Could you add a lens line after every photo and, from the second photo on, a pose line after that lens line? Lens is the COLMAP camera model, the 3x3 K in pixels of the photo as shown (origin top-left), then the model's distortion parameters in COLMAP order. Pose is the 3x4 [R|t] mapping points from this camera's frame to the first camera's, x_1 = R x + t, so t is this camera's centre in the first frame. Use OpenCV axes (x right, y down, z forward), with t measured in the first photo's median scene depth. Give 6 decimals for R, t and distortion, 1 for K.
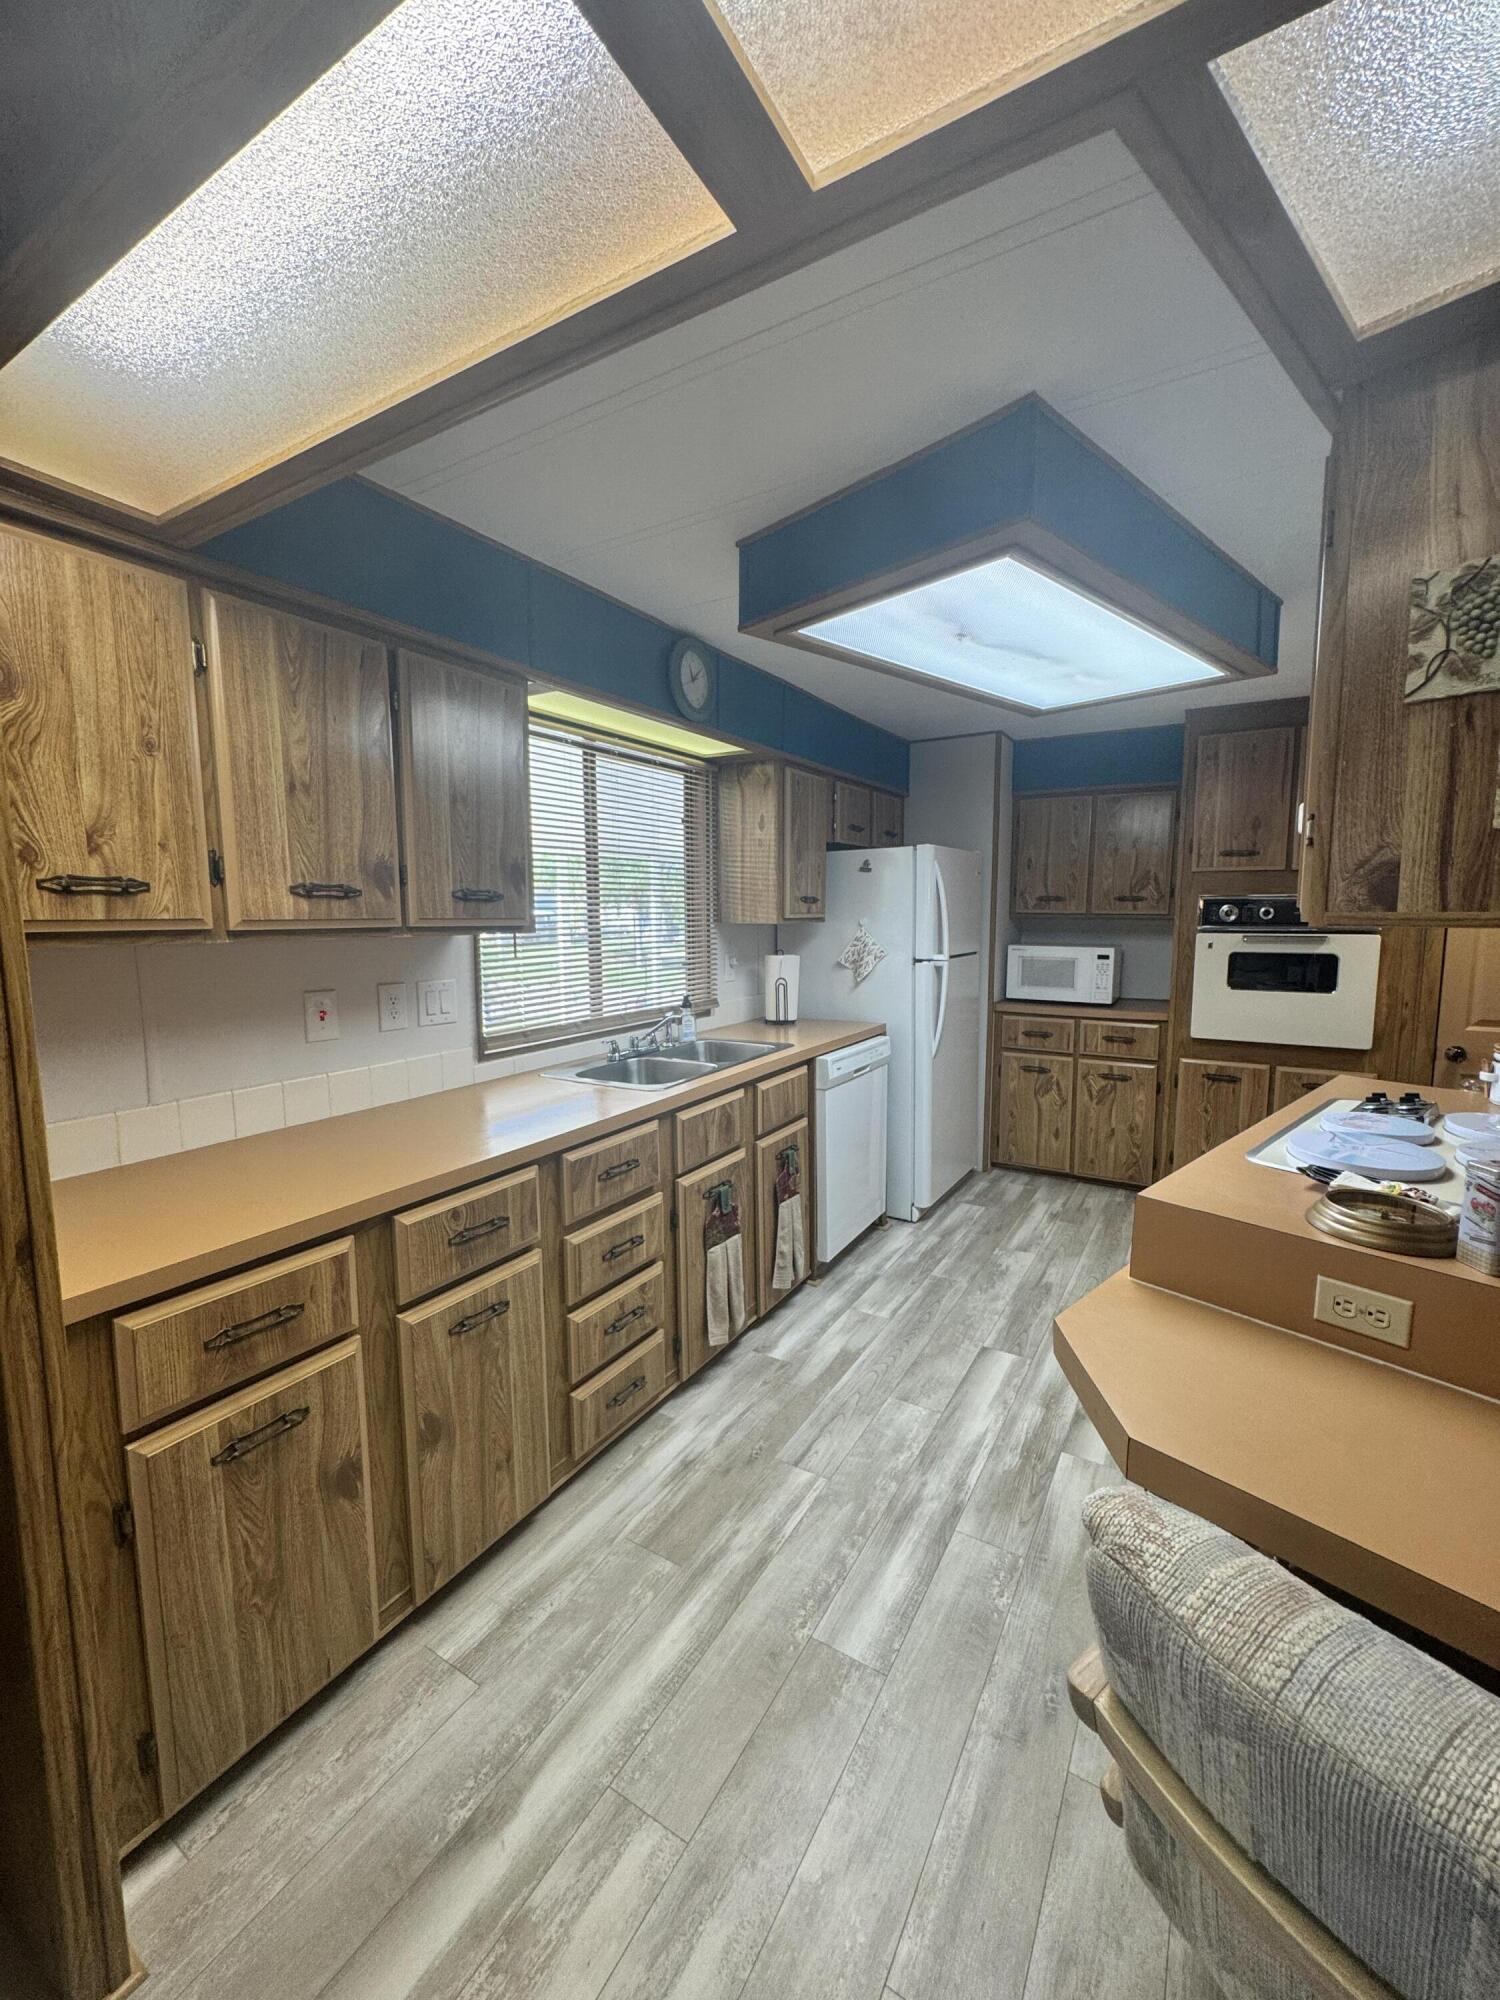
lens RADIAL K [[796.8, 0, 762.8], [0, 796.8, 997.0], [0, 0, 1]] dist [-0.004263, 0.000225]
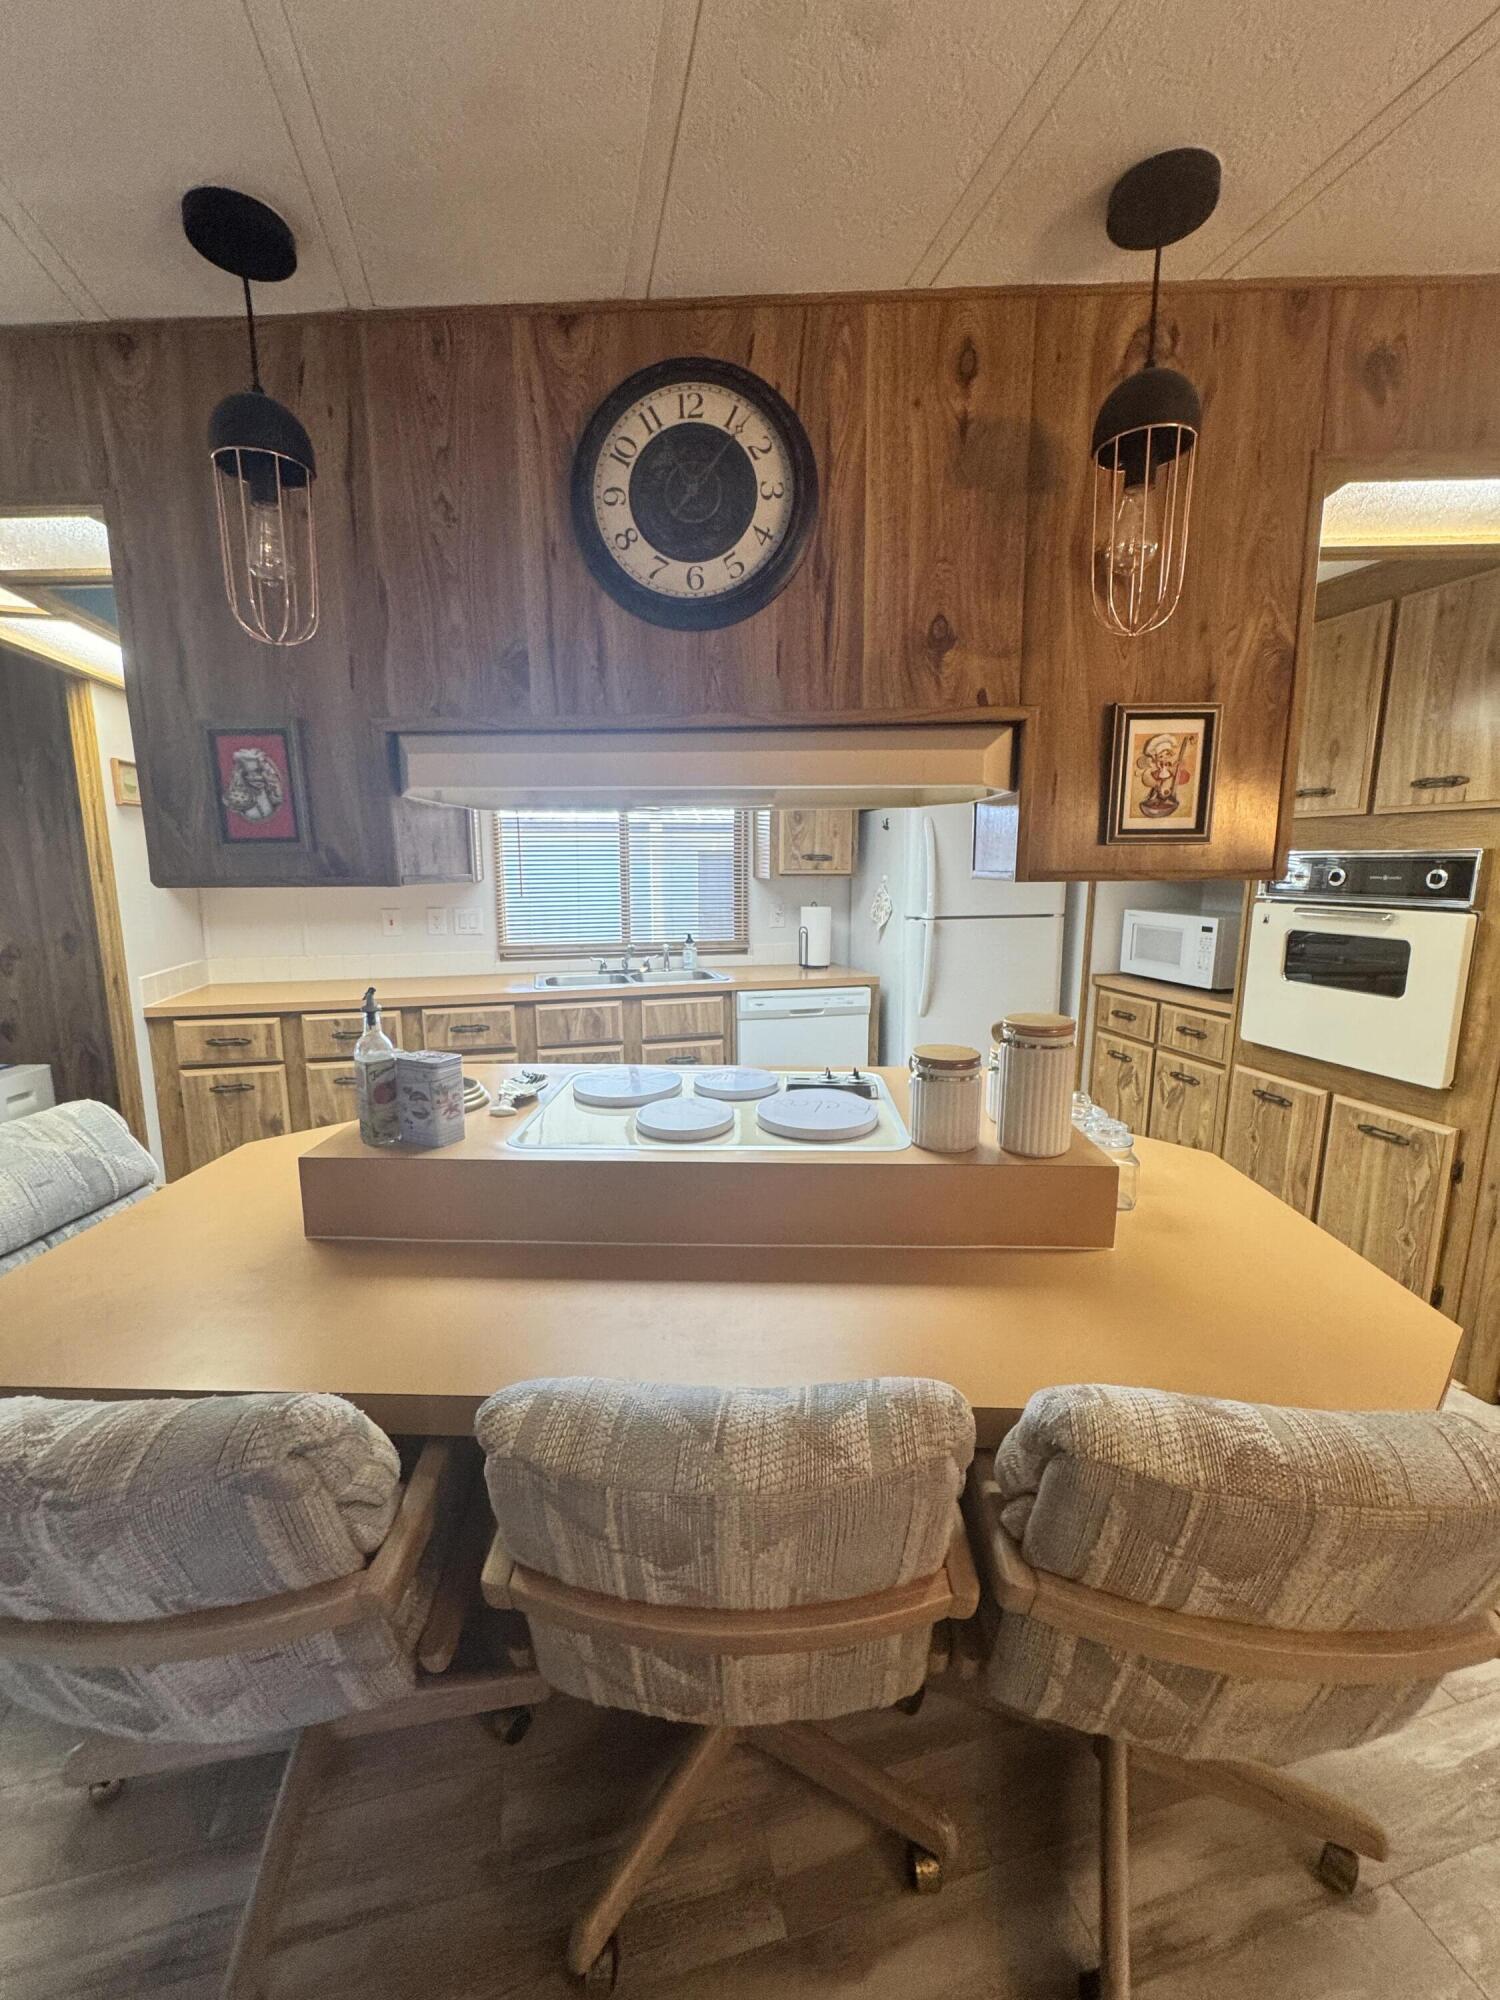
lens RADIAL K [[796.8, 0, 745.2], [0, 796.8, 1000.8], [0, 0, 1]] dist [-0.004263, 0.000225]
pose [[0.718746, 0.125490, -0.683854, 0.761675], [-0.079316, 0.991955, 0.098664, -0.024895], [0.690733, -0.016674, 0.722917, 0.125359]]
